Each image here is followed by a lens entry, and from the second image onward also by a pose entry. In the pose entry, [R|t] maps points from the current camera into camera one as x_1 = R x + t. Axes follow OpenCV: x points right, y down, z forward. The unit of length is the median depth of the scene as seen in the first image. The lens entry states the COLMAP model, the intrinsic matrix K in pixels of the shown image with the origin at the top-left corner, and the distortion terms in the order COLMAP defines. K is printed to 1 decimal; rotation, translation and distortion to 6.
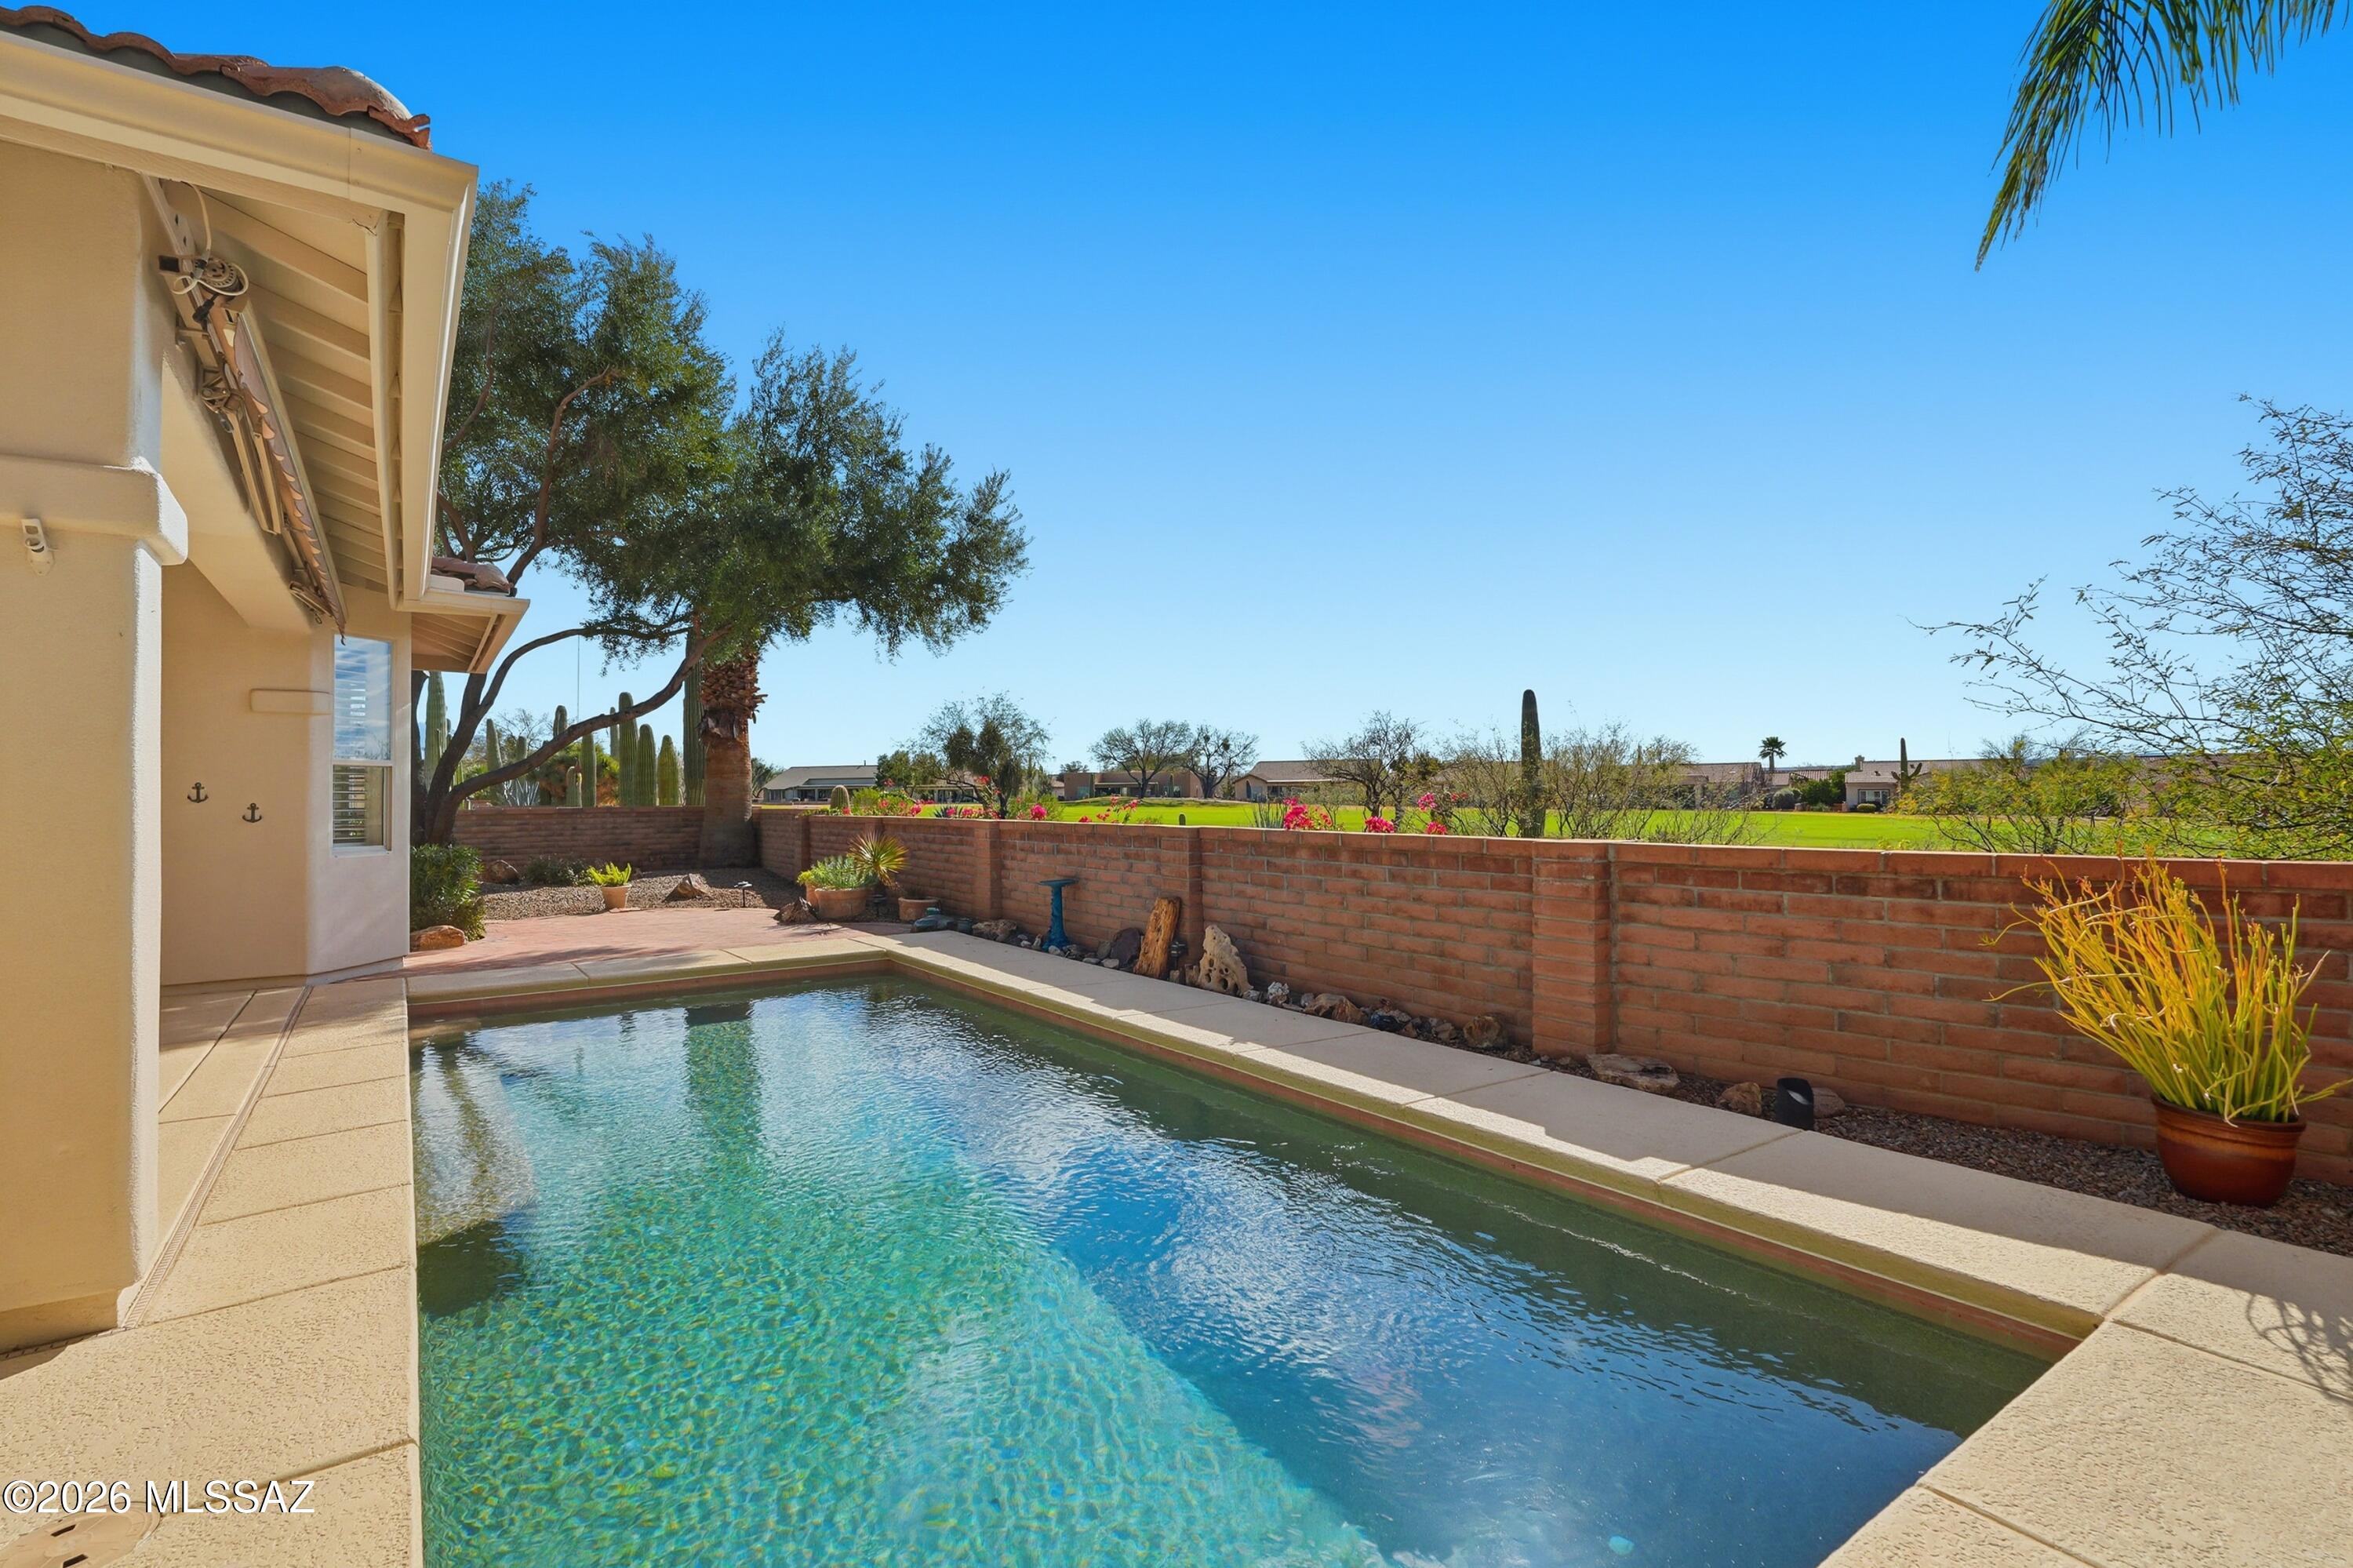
lens RADIAL K [[1083.9, 0, 1176.5], [0, 1083.9, 784.0], [0, 0, 1]] dist [-0.000570, -0.000032]
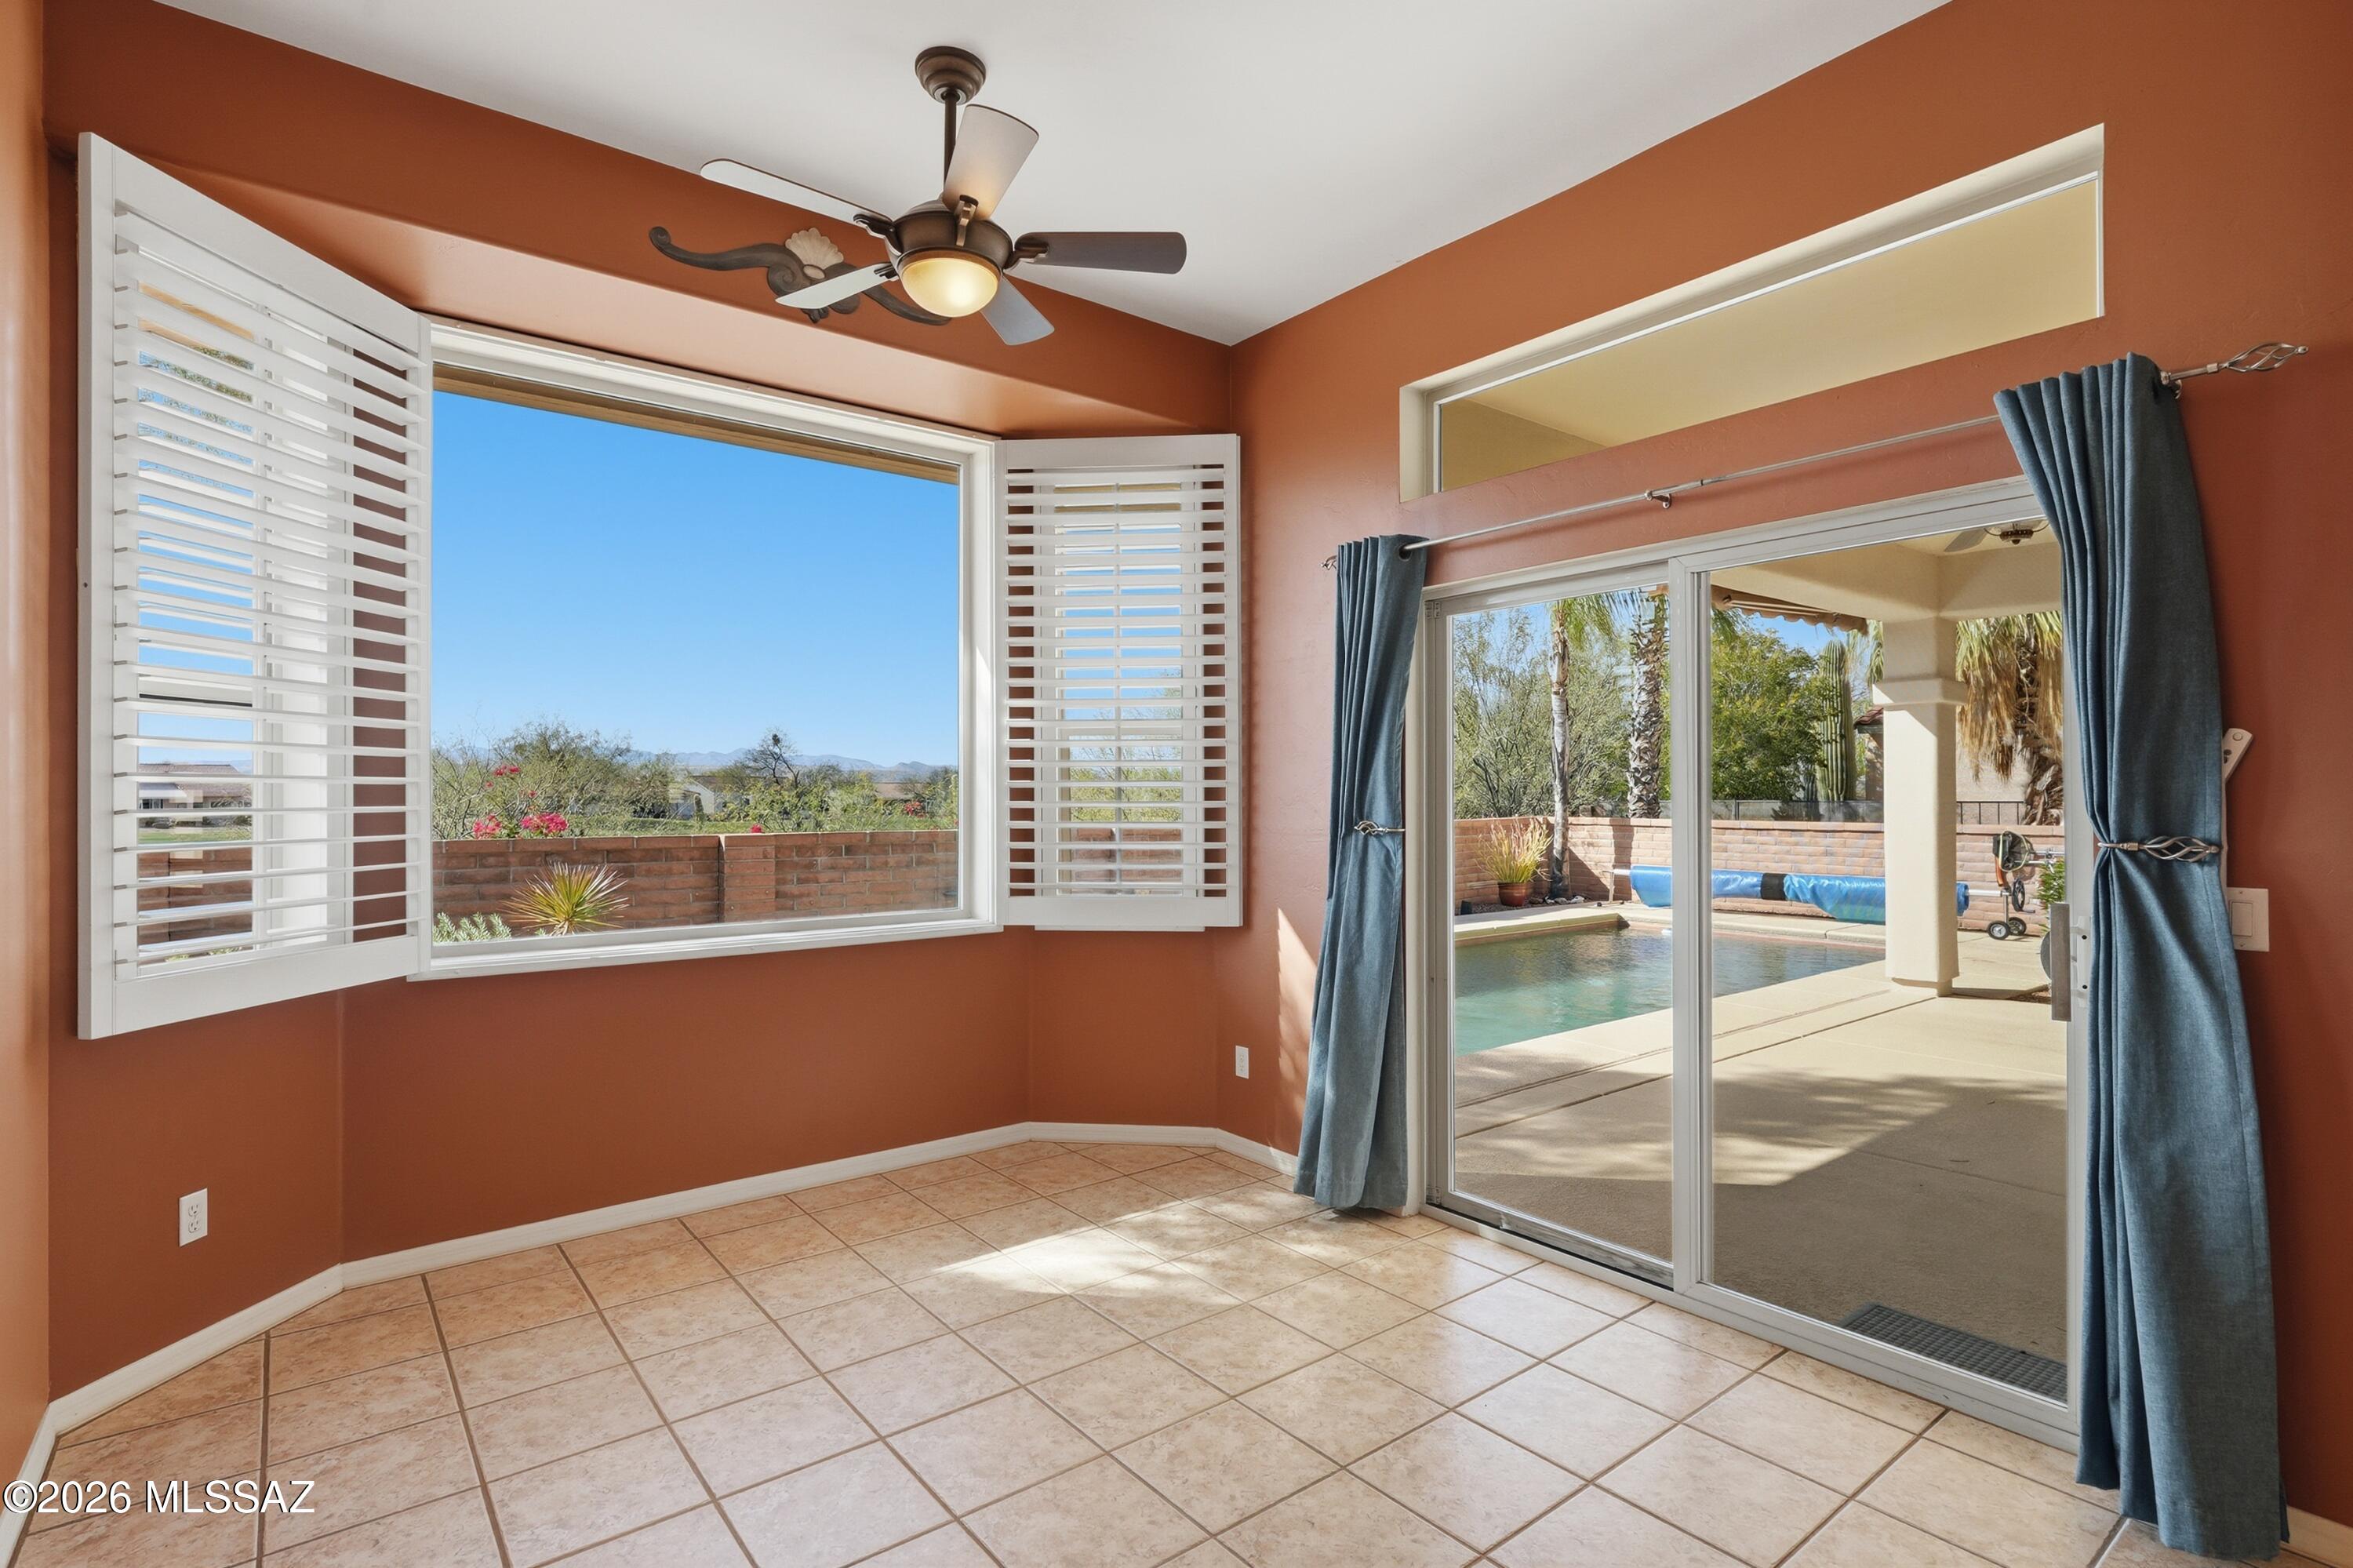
lens RADIAL K [[1135.1, 0, 1184.5], [0, 1135.1, 794.7], [0, 0, 1]] dist [-0.017591, 0.000740]
pose [[-0.057114, 0.009034, 0.998327, -0.388110], [-0.008432, 0.999919, -0.009531, 0.004714], [-0.998332, -0.008962, -0.057033, 0.306206]]
